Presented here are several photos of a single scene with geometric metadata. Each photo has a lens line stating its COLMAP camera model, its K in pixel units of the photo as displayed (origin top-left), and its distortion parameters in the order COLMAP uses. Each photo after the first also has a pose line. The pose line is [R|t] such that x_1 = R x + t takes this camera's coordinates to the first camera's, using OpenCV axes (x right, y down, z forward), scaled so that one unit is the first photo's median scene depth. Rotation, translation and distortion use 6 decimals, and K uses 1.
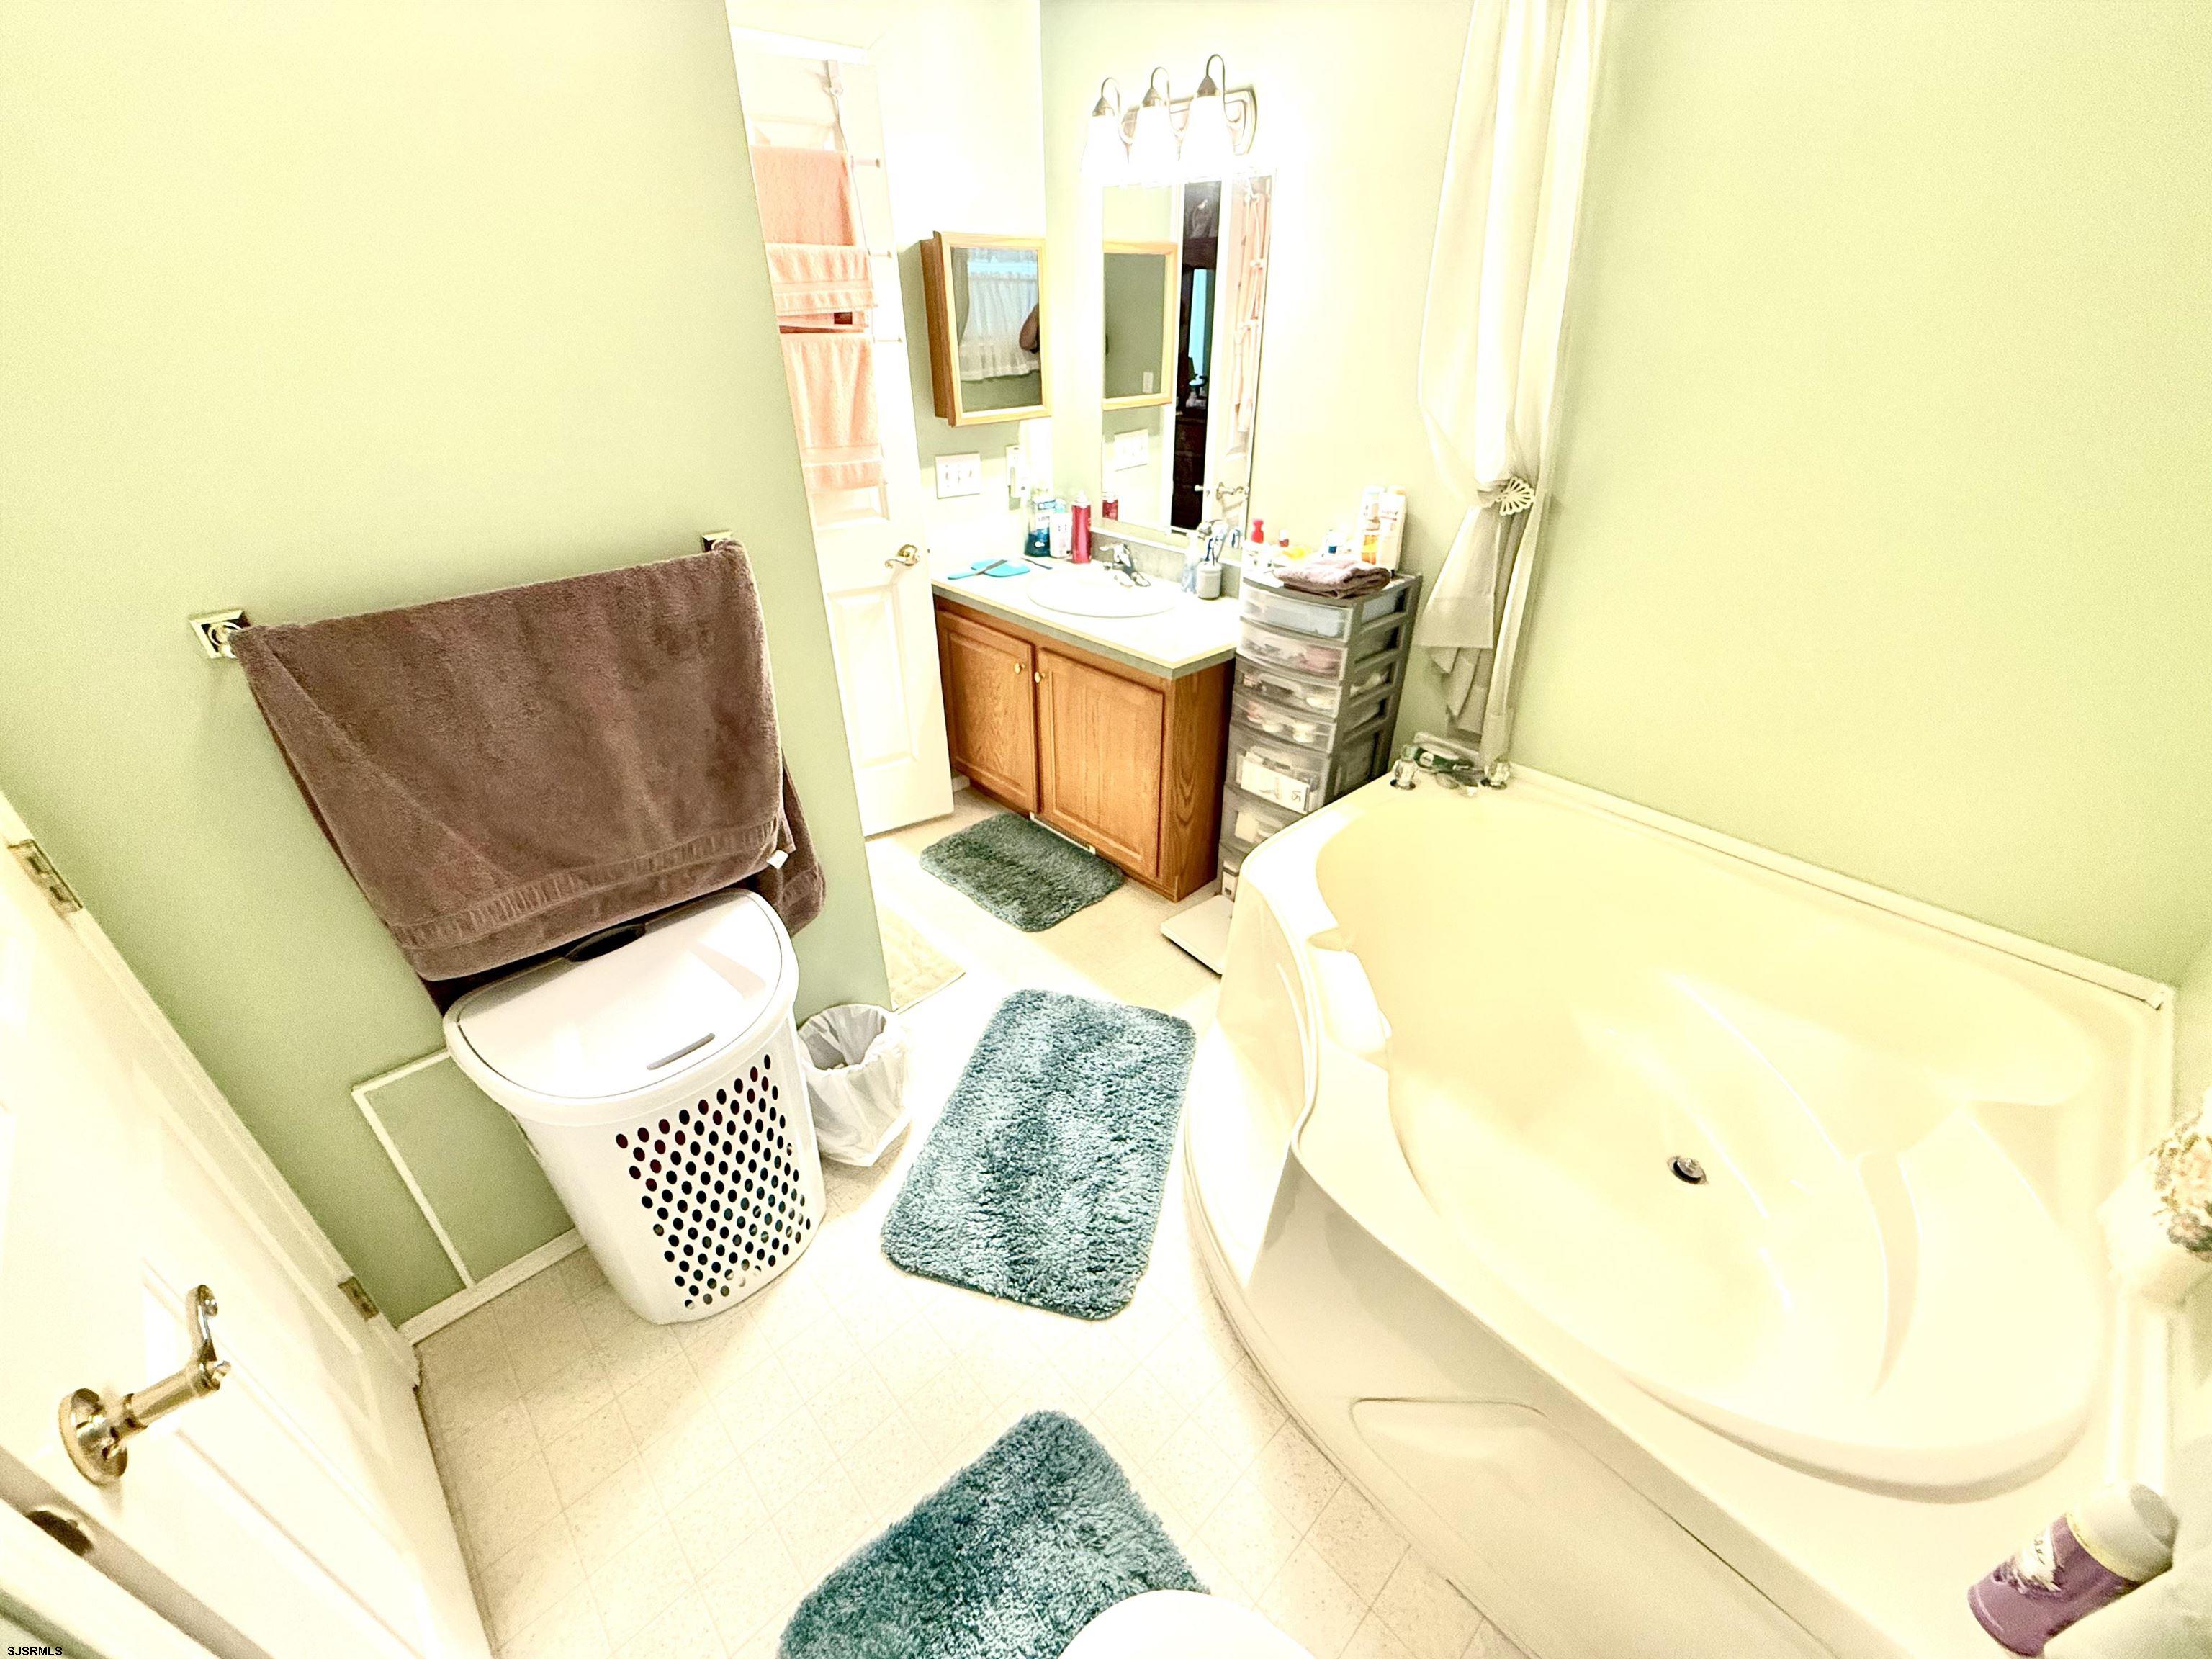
lens RADIAL K [[881.7, 0, 1106.0], [0, 881.7, 829.5], [0, 0, 1]] dist [-0.001403, -0.000030]
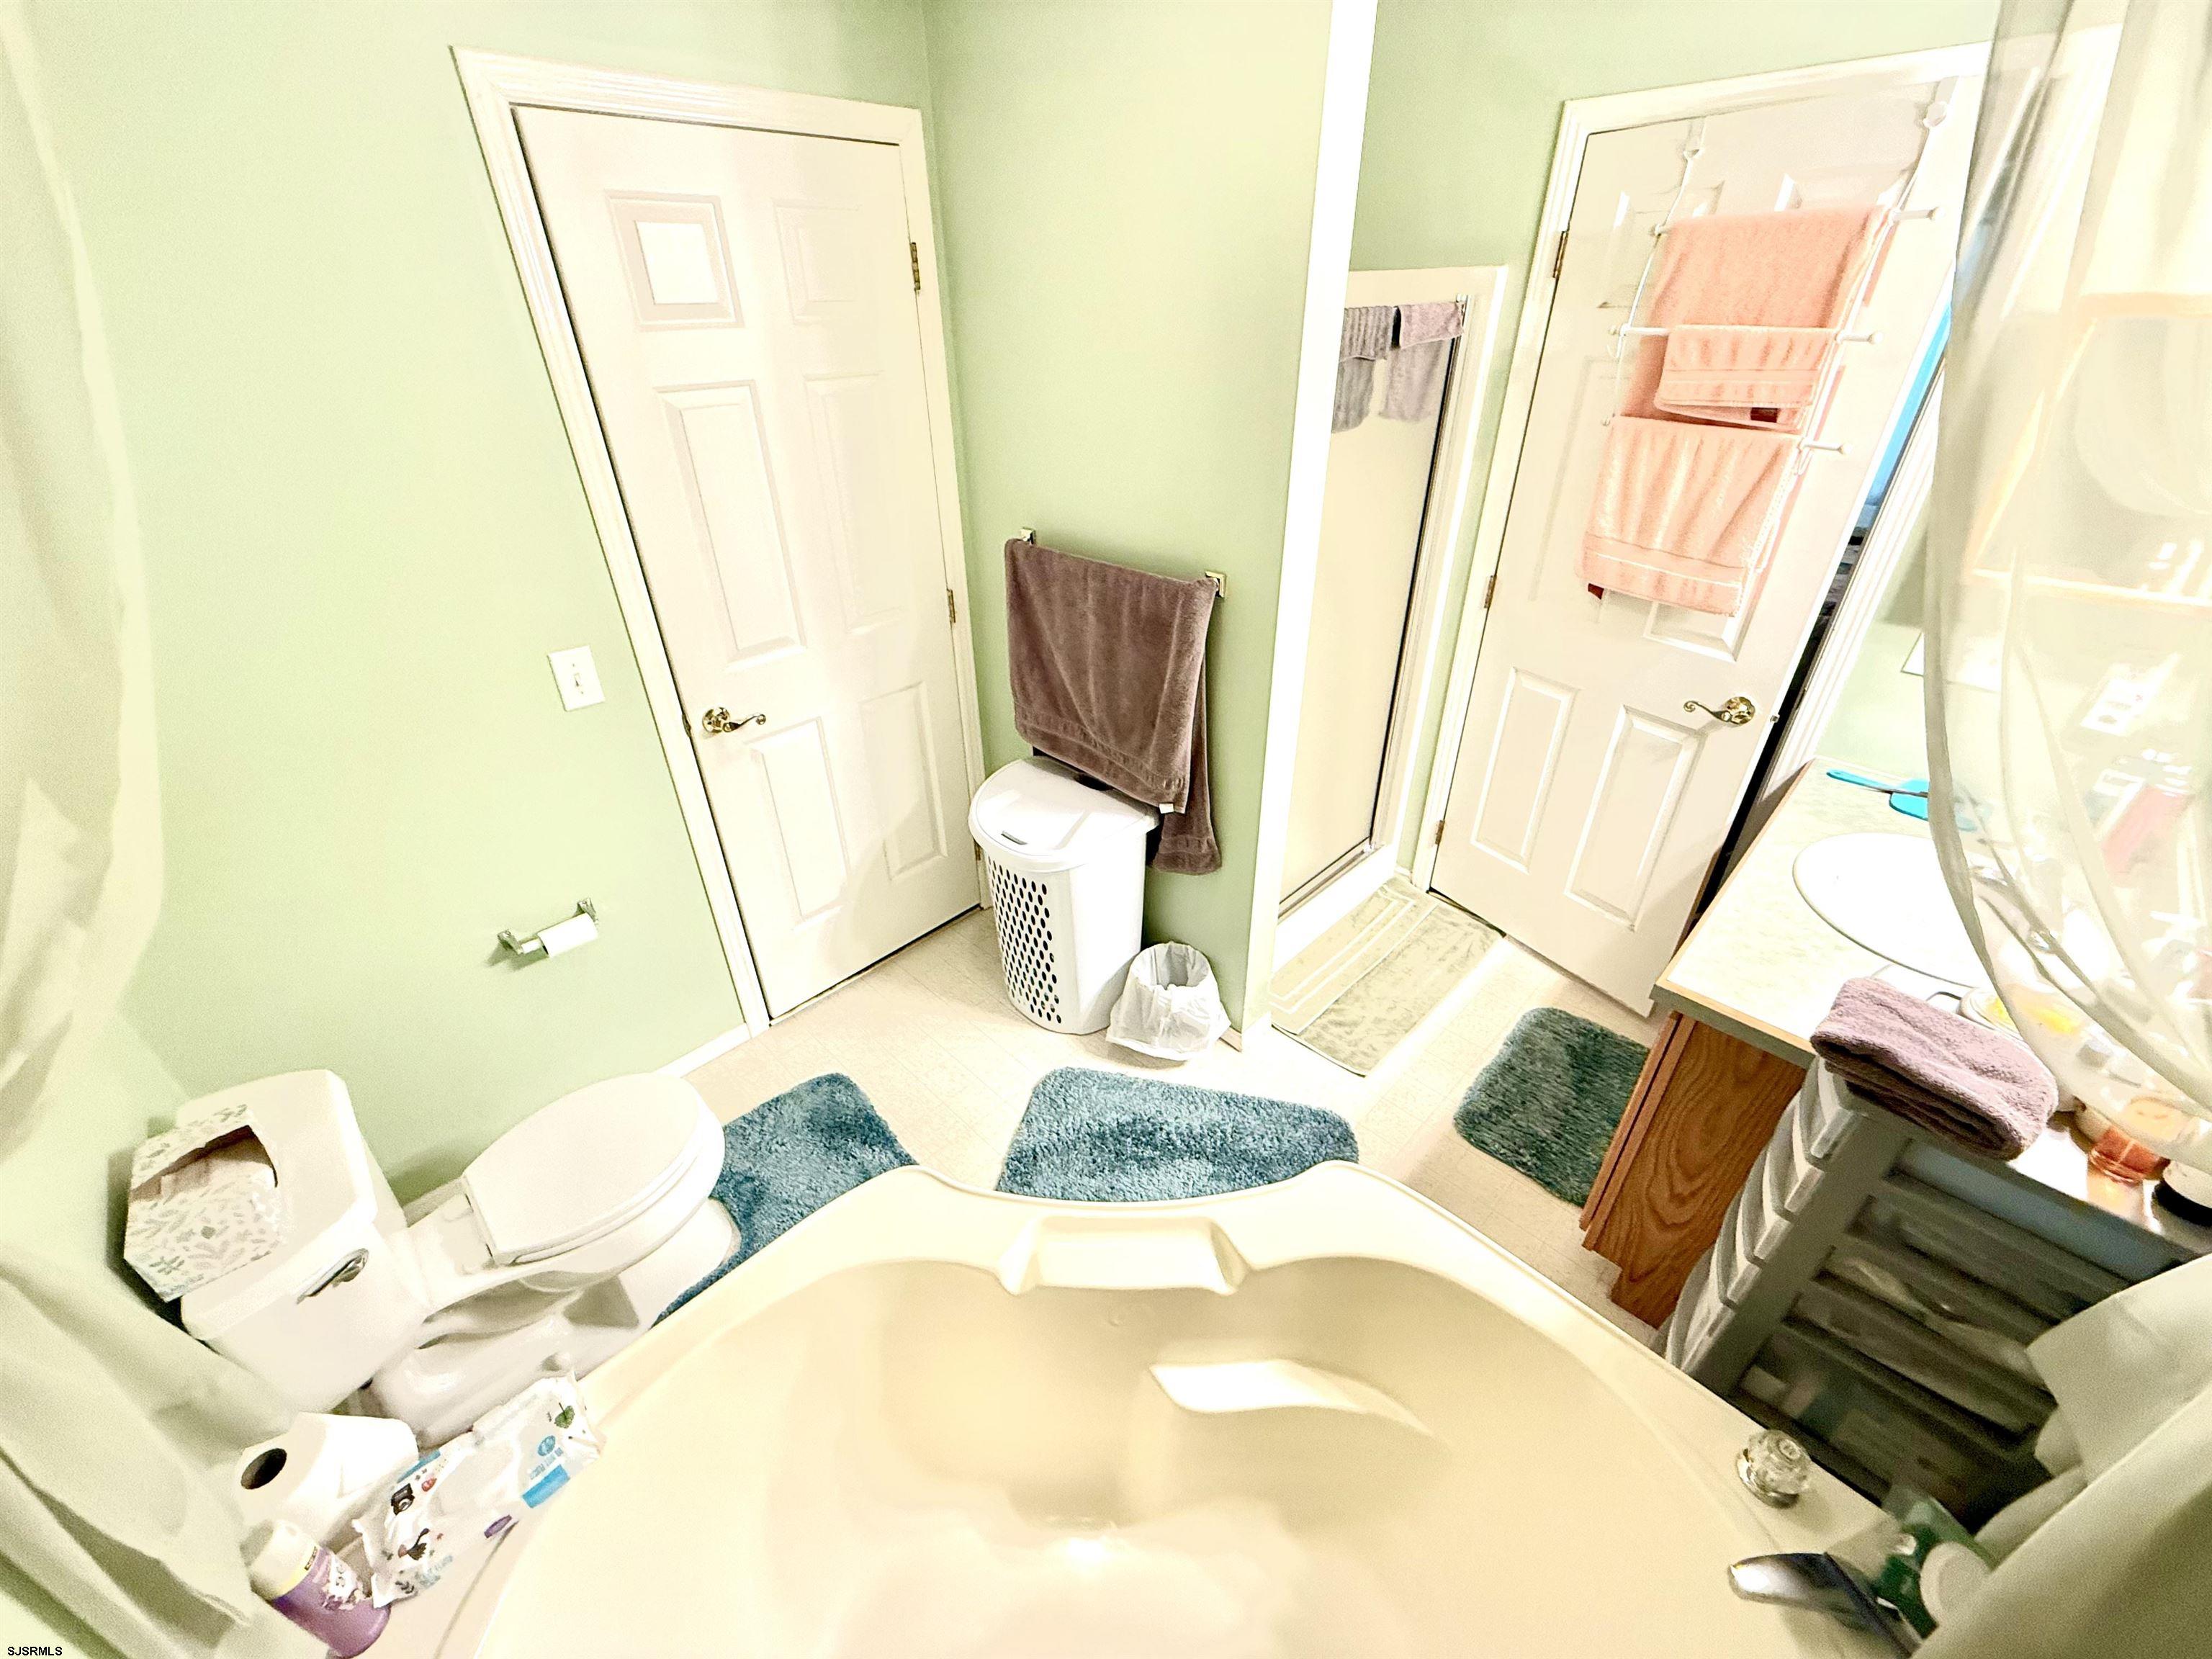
lens RADIAL K [[881.7, 0, 1106.0], [0, 881.7, 829.5], [0, 0, 1]] dist [-0.001403, -0.000030]
pose [[0.020038, 0.516508, -0.856048, 0.565779], [-0.500382, 0.746451, 0.438668, -0.348814], [0.865573, 0.419561, 0.273409, 0.420040]]
